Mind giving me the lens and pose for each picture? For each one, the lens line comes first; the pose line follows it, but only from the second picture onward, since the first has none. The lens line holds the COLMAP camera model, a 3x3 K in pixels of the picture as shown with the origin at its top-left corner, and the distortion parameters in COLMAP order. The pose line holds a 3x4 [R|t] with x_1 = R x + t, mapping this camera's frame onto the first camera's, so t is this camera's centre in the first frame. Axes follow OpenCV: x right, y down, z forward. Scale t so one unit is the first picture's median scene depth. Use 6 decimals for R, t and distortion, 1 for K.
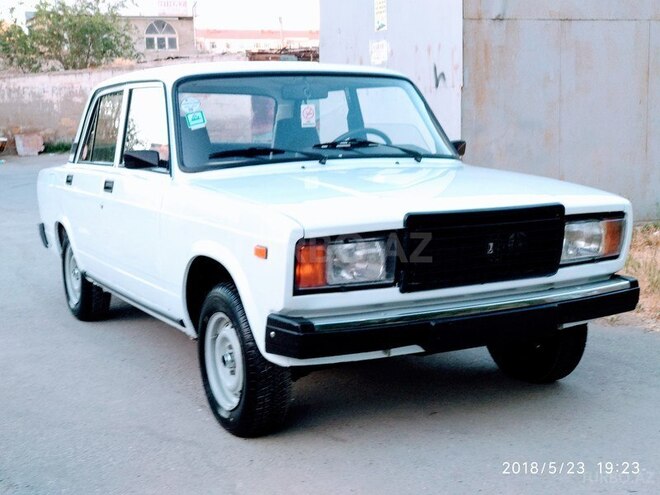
lens RADIAL K [[986.7, 0, 315.8], [0, 986.7, 247.2], [0, 0, 1]] dist [0.151747, 0.035423]
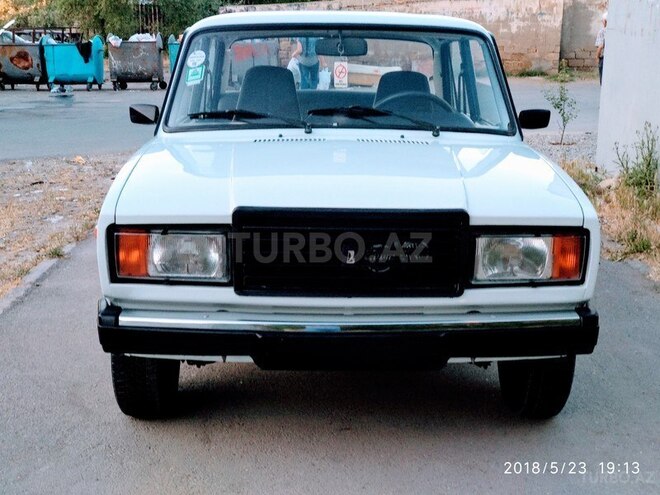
lens RADIAL K [[986.7, 0, 315.8], [0, 986.7, 247.2], [0, 0, 1]] dist [0.151747, 0.035423]
pose [[0.891140, 0.125144, -0.436130, 0.495041], [-0.088708, 0.990716, 0.103022, -0.087490], [0.444973, -0.053119, 0.893967, 0.226081]]
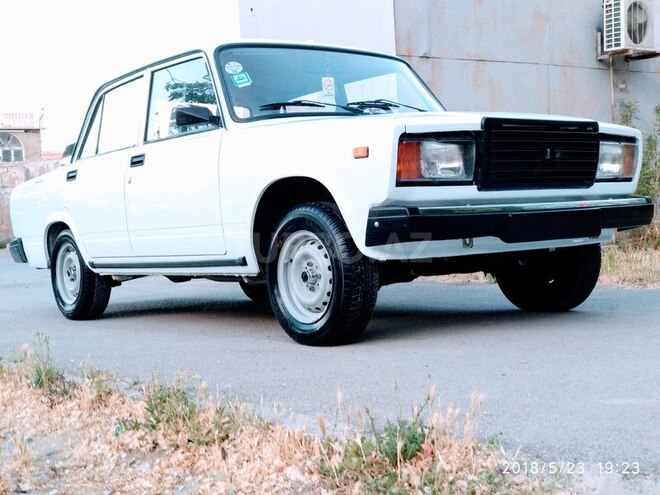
lens RADIAL K [[986.7, 0, 315.8], [0, 986.7, 247.2], [0, 0, 1]] dist [0.151747, 0.035423]
pose [[0.986534, -0.035325, 0.159697, -0.260937], [0.053820, 0.992135, -0.113014, 0.212902], [-0.154449, 0.120087, 0.980676, -0.064765]]
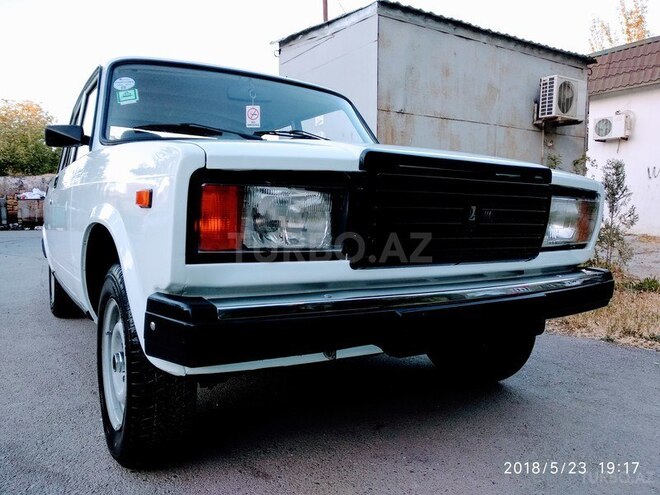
lens RADIAL K [[518.1, 0, 314.4], [0, 518.1, 245.2], [0, 0, 1]] dist [0.055254, -0.004651]
pose [[0.997674, 0.027010, 0.062578, 0.033874], [-0.022121, 0.996743, -0.077554, 0.055025], [-0.064469, 0.075989, 0.995022, 0.596273]]
